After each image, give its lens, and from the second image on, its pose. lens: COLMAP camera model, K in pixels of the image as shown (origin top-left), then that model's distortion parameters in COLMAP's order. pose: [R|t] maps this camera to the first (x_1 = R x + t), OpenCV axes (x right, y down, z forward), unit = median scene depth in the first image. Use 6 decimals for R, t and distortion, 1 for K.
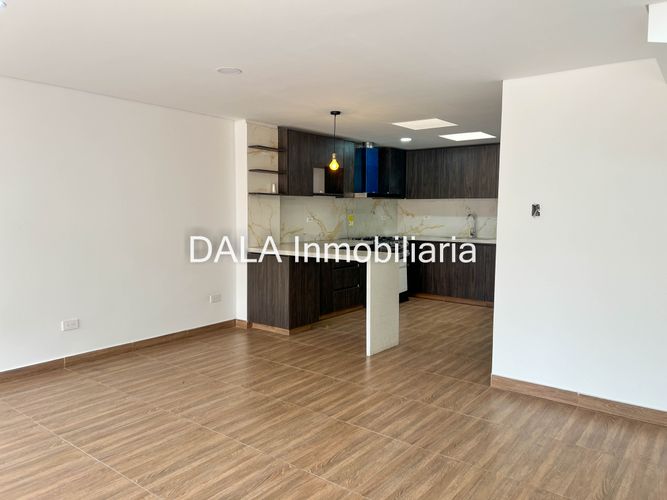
lens RADIAL K [[501.3, 0, 330.8], [0, 501.3, 252.6], [0, 0, 1]] dist [0.032349, -0.034405]
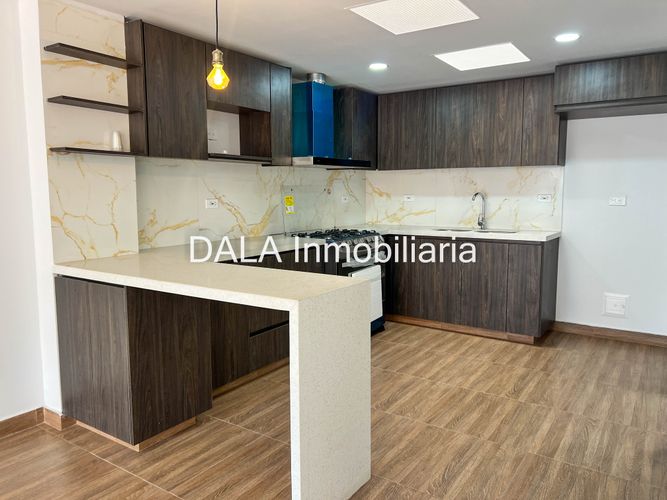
lens RADIAL K [[501.3, 0, 335.2], [0, 501.3, 251.3], [0, 0, 1]] dist [0.032349, -0.034405]
pose [[0.997507, -0.015706, 0.068801, 0.064821], [0.013398, 0.999336, 0.033891, -0.033434], [-0.069288, -0.032885, 0.997055, 0.478939]]
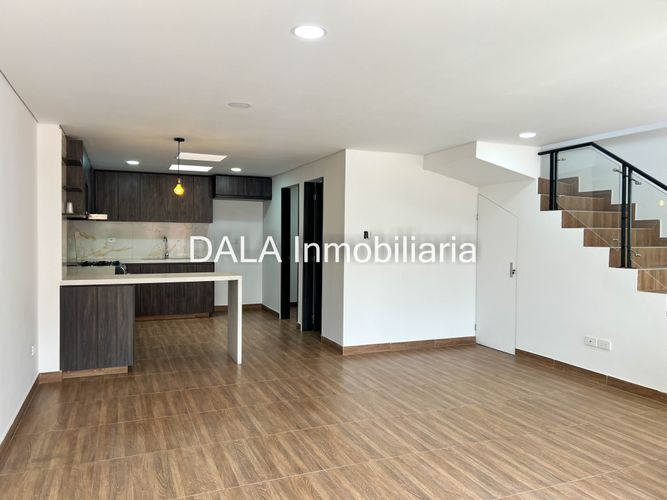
lens RADIAL K [[501.3, 0, 346.1], [0, 501.3, 232.9], [0, 0, 1]] dist [0.032349, -0.034405]
pose [[0.479930, -0.002122, 0.877304, -0.628272], [0.072882, 0.996637, -0.037459, -0.019695], [-0.874274, 0.081918, 0.478471, 0.187431]]
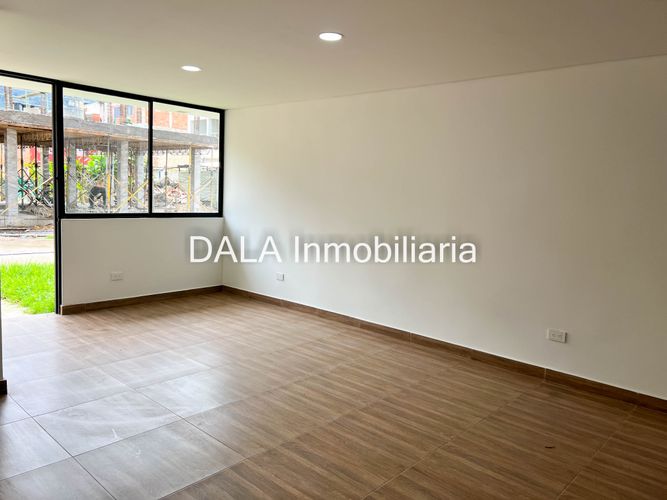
lens RADIAL K [[501.3, 0, 336.7], [0, 501.3, 251.0], [0, 0, 1]] dist [0.032349, -0.034405]
pose [[-0.089813, 0.099688, -0.990957, 0.274717], [-0.131403, 0.985094, 0.111008, -0.036742], [0.987252, 0.140185, -0.075375, 0.478914]]
